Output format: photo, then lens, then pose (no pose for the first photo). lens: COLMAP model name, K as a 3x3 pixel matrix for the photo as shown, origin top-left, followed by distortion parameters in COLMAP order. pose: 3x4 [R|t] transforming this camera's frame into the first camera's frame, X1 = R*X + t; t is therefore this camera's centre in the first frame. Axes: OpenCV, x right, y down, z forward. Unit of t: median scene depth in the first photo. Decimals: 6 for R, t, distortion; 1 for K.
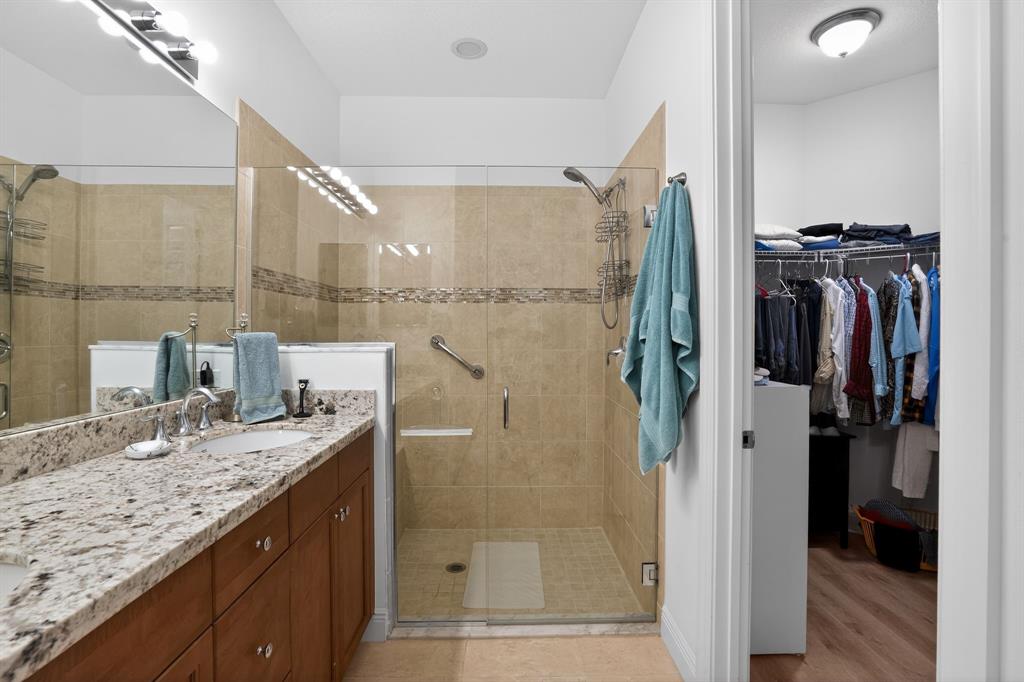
lens RADIAL K [[471.1, 0, 511.8], [0, 471.1, 334.1], [0, 0, 1]] dist [-0.044091, 0.010484]
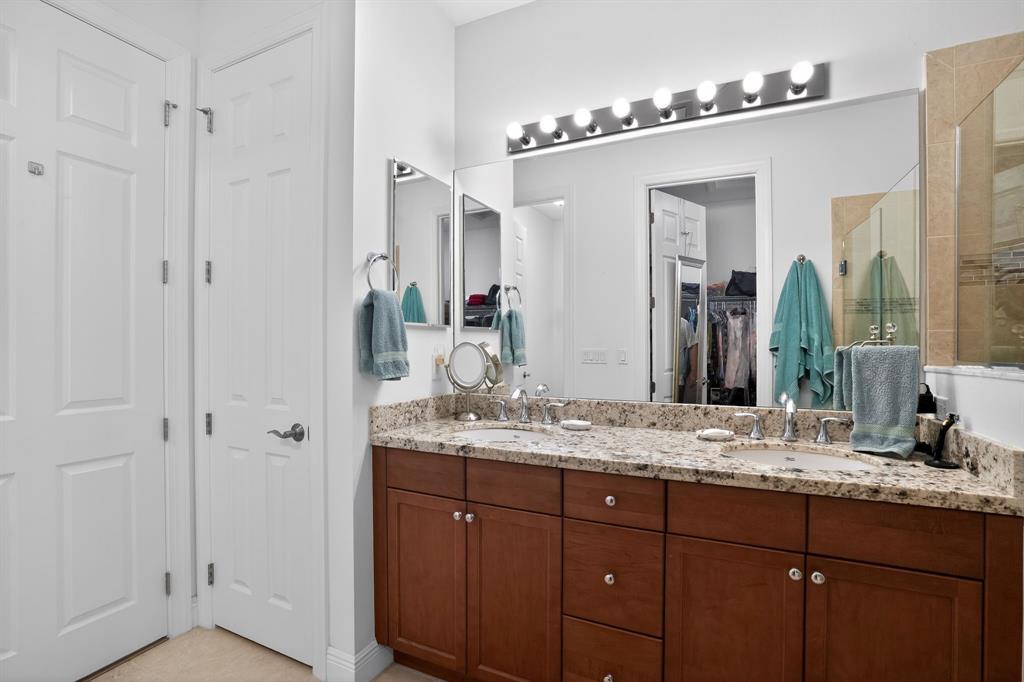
lens RADIAL K [[471.1, 0, 518.1], [0, 471.1, 346.4], [0, 0, 1]] dist [-0.044091, 0.010484]
pose [[-0.441905, -0.003802, -0.897054, 0.429186], [-0.004518, 0.999988, -0.002013, 0.002404], [0.897050, 0.003164, -0.441917, 0.712952]]
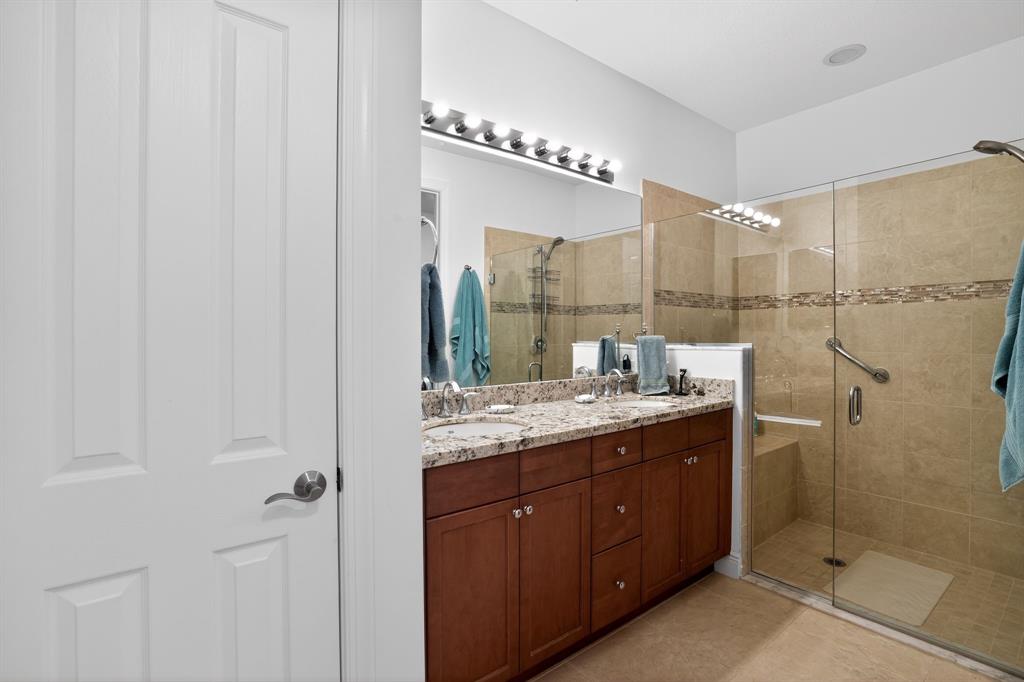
lens RADIAL K [[471.1, 0, 518.6], [0, 471.1, 335.9], [0, 0, 1]] dist [-0.044091, 0.010484]
pose [[0.605702, -0.003526, -0.795684, 0.369143], [0.002243, 0.999994, -0.002724, 0.000423], [0.795688, -0.000135, 0.605706, -0.241577]]
